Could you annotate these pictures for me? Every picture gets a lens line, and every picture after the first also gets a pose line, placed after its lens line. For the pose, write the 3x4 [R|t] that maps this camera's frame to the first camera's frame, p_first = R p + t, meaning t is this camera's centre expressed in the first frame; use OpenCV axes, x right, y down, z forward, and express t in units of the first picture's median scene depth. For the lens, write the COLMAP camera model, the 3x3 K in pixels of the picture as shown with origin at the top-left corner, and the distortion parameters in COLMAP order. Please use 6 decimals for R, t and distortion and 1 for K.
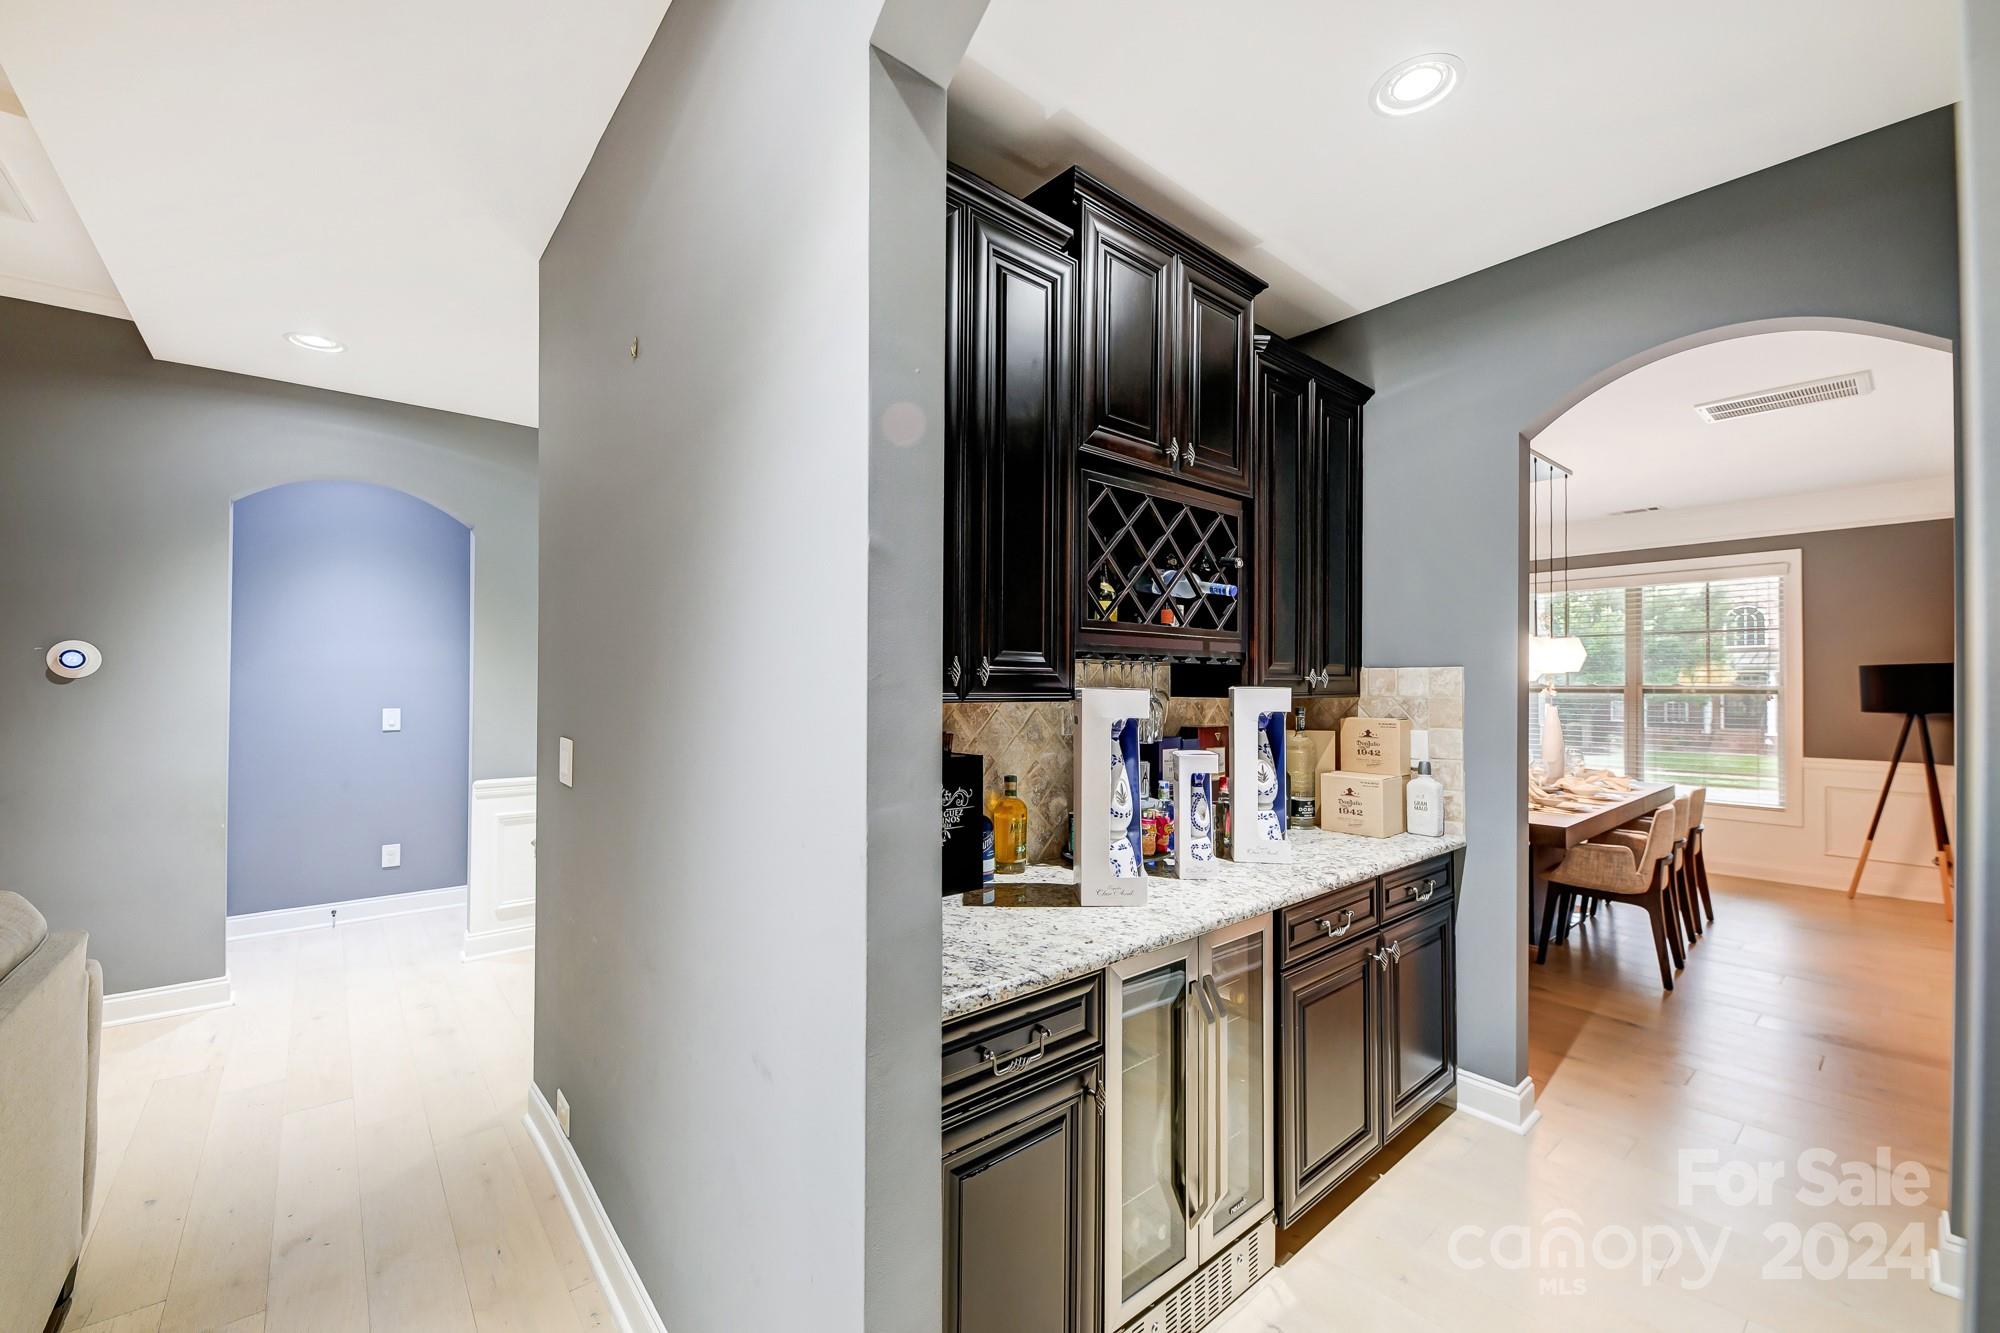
lens RADIAL K [[796.8, 0, 998.7], [0, 796.8, 665.9], [0, 0, 1]] dist [-0.003394, -0.001233]
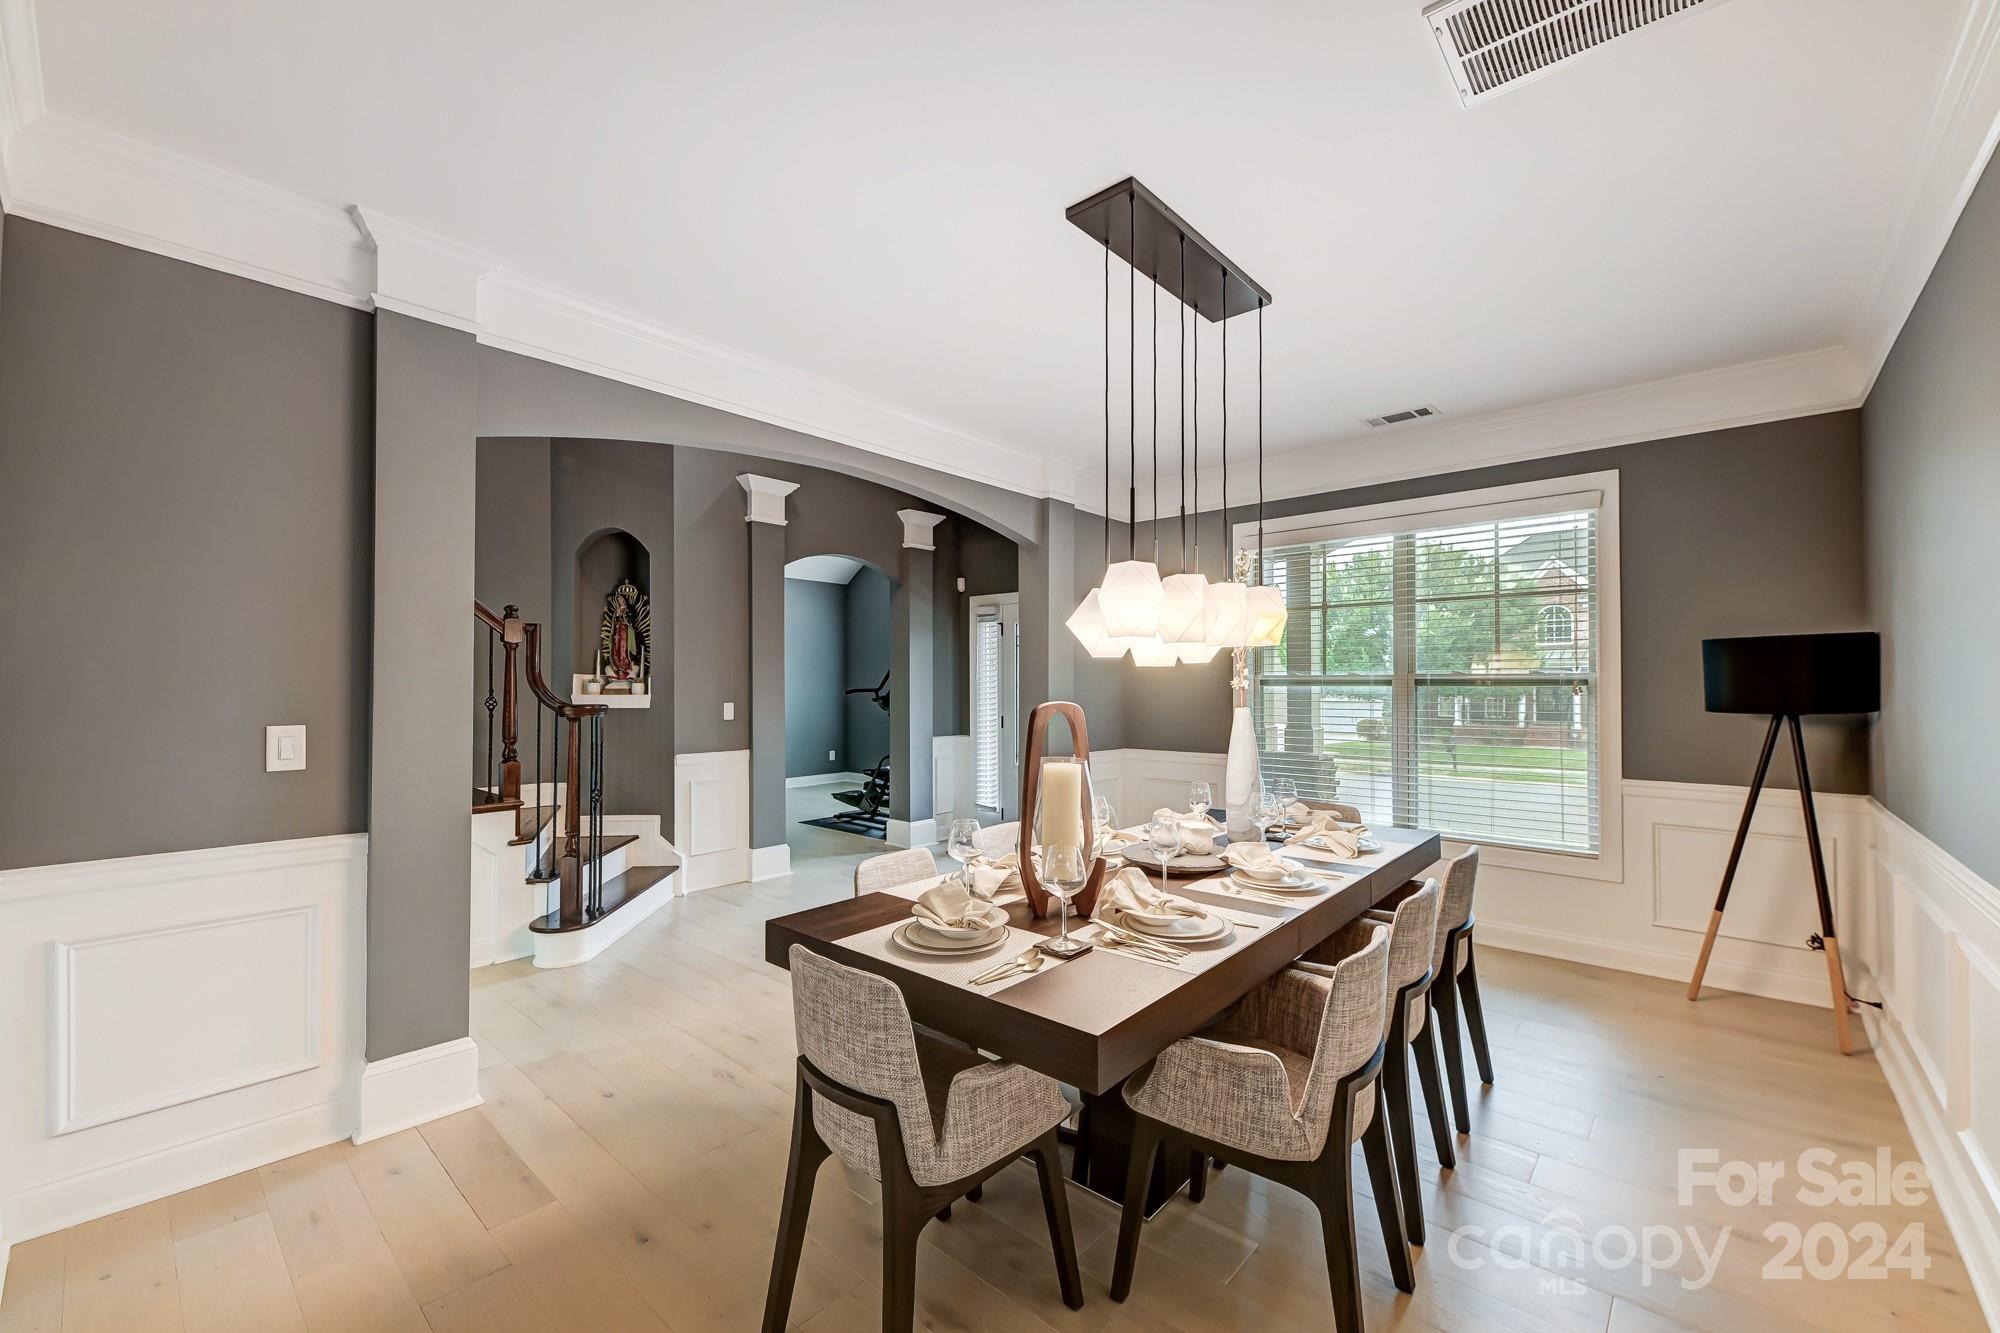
lens RADIAL K [[796.8, 0, 1002.9], [0, 796.8, 672.0], [0, 0, 1]] dist [-0.003394, -0.001233]
pose [[0.989224, -0.008131, 0.146184, 0.427590], [0.007530, 0.999961, 0.004659, 0.020186], [-0.146217, -0.003508, 0.989246, 0.442240]]
